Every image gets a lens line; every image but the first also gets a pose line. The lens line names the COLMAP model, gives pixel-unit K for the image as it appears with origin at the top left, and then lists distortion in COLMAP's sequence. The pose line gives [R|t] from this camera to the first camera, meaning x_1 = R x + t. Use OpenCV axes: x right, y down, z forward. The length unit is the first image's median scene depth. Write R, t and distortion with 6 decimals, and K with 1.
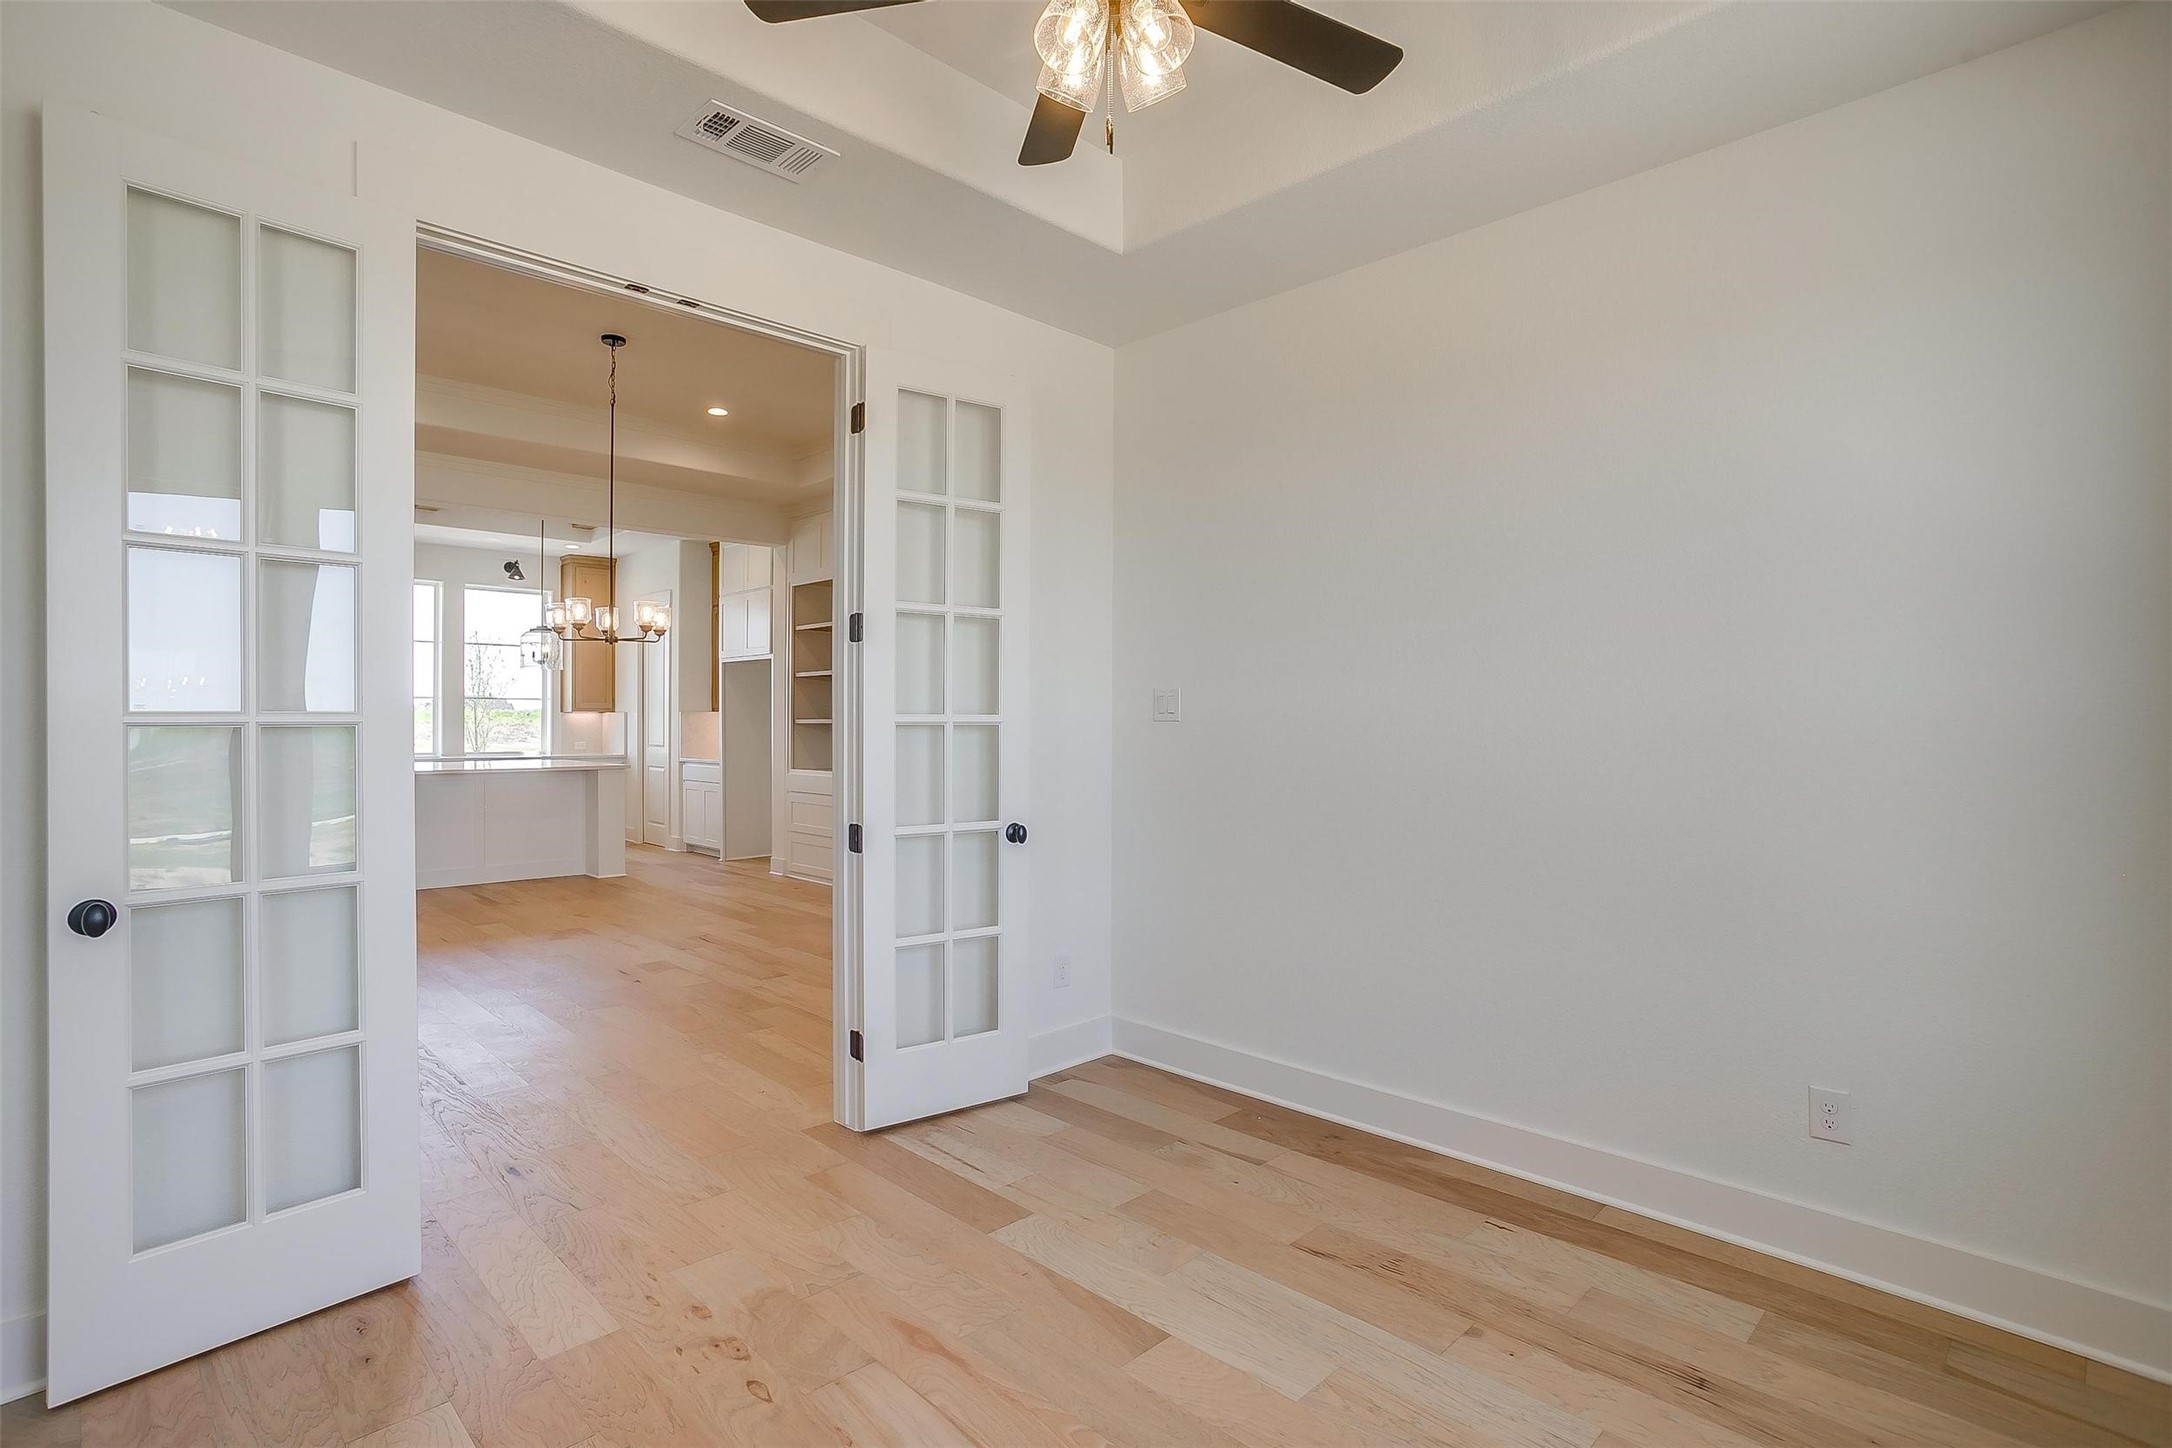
lens RADIAL K [[1060.7, 0, 1074.5], [0, 1060.7, 720.2], [0, 0, 1]] dist [-0.059506, 0.032534]
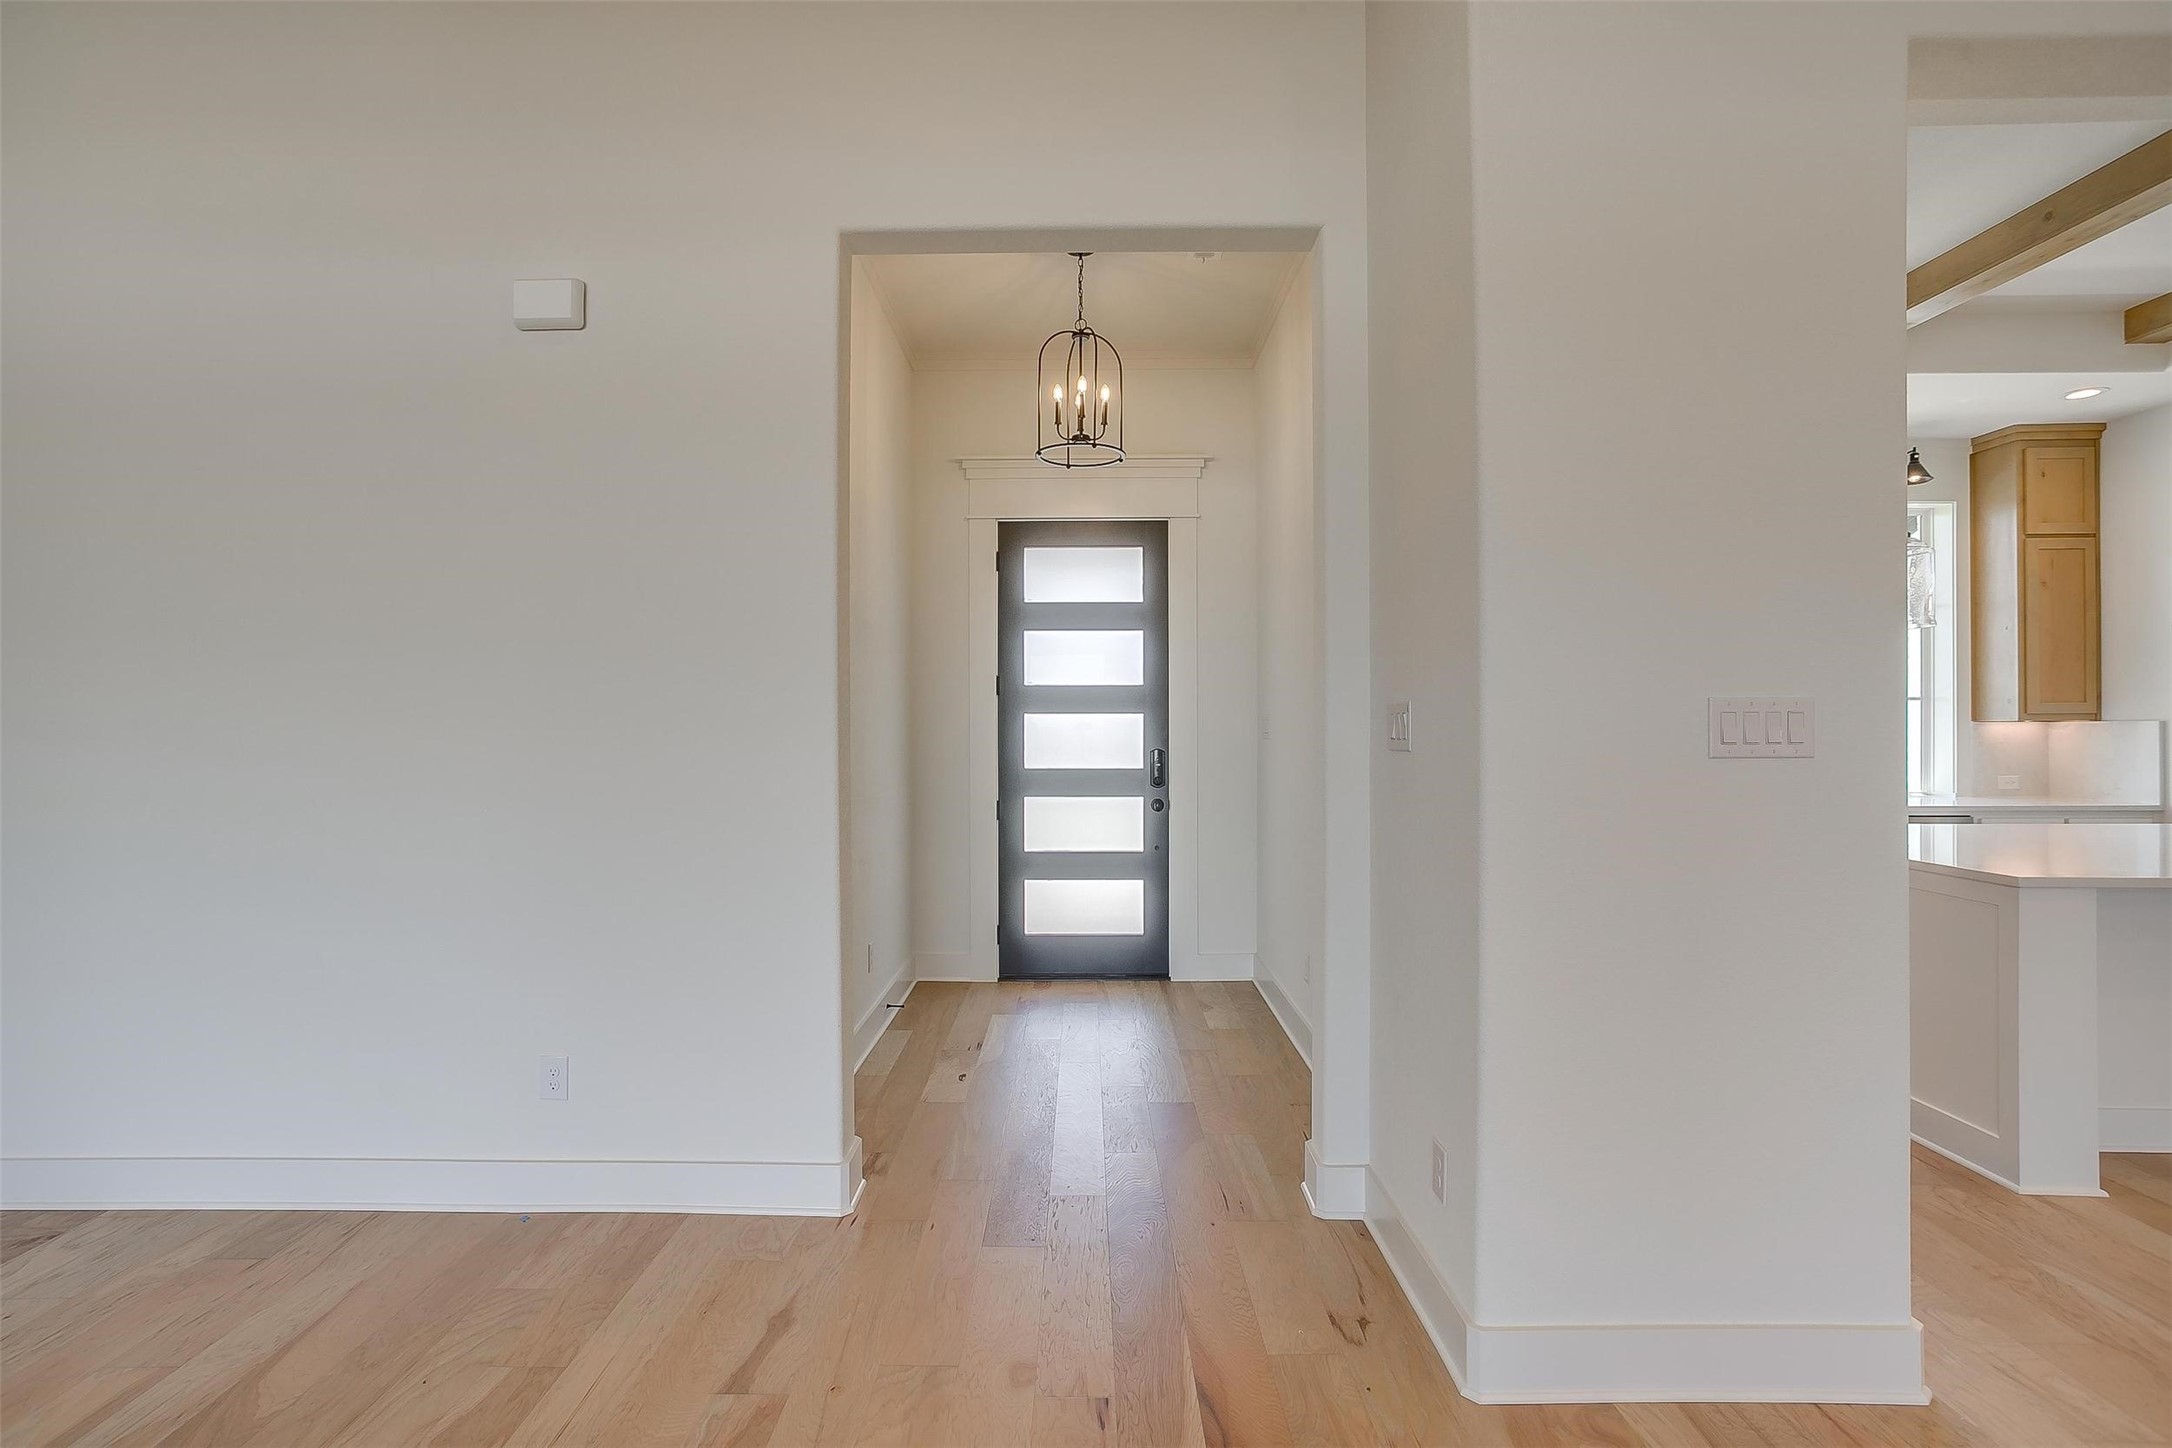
lens RADIAL K [[1052.3, 0, 1072.8], [0, 1052.3, 725.4], [0, 0, 1]] dist [-0.055474, 0.030456]
pose [[0.708525, -0.003925, -0.705675, -0.525121], [0.003269, 0.999992, -0.002279, -0.007271], [0.705678, -0.000692, 0.708532, 0.334421]]
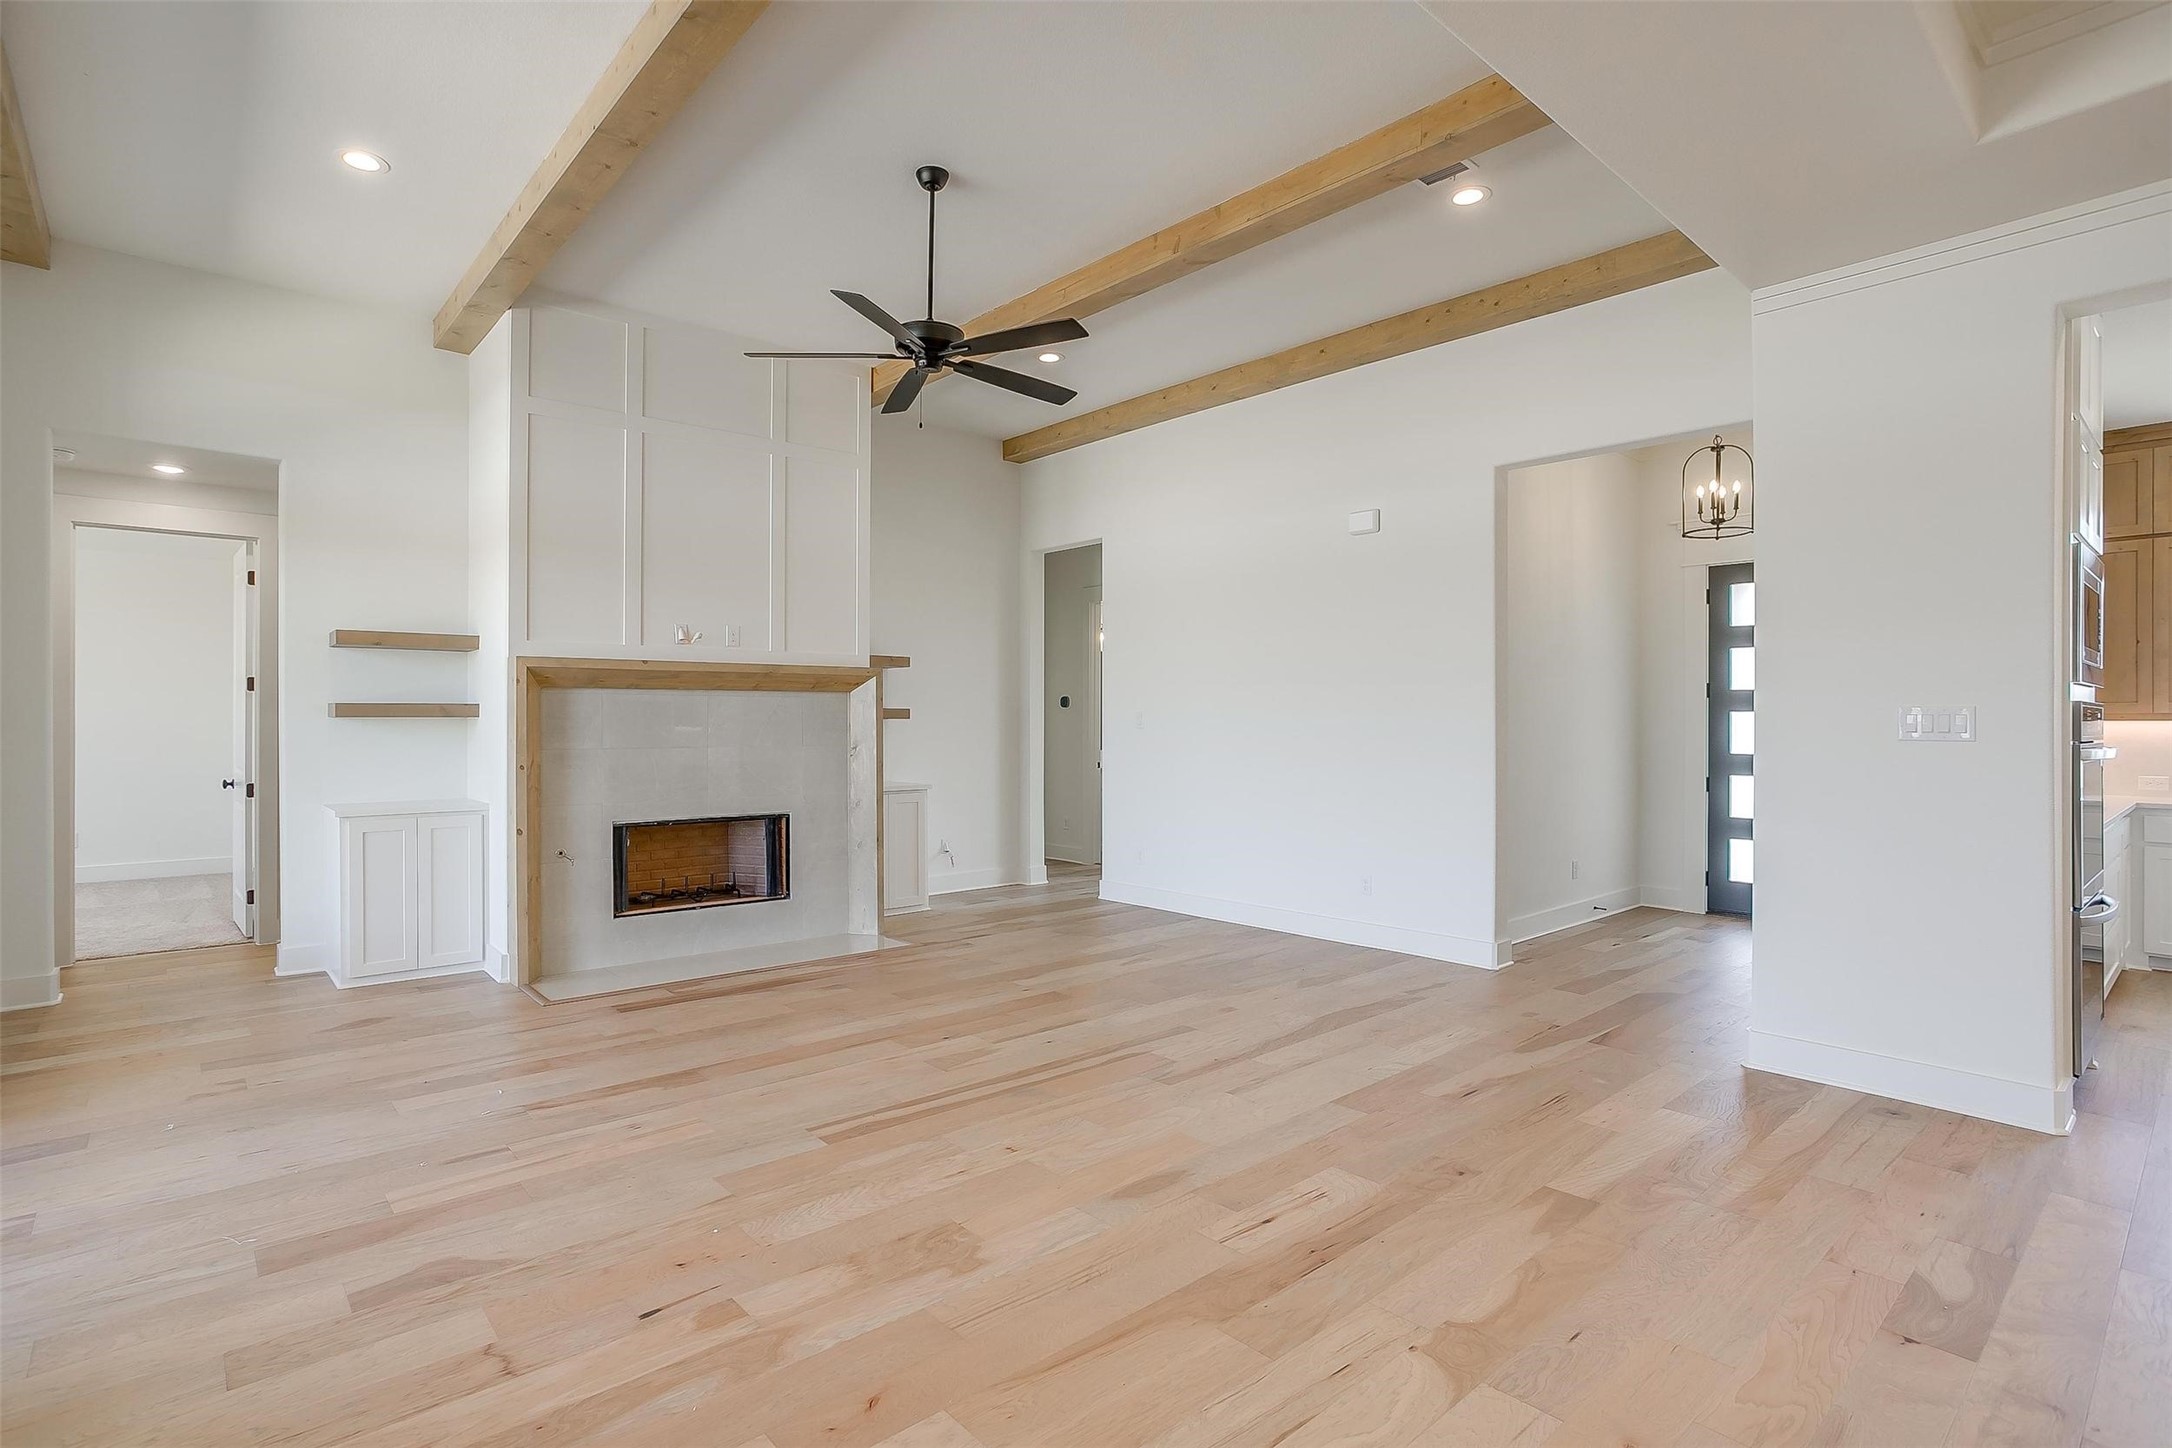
lens RADIAL K [[1060.7, 0, 1074.5], [0, 1060.7, 720.2], [0, 0, 1]] dist [-0.059506, 0.032534]
pose [[-0.052026, -0.001541, -0.998645, -0.177966], [-0.003727, 0.999992, -0.001349, -0.006431], [0.998639, 0.003652, -0.052031, 0.294190]]
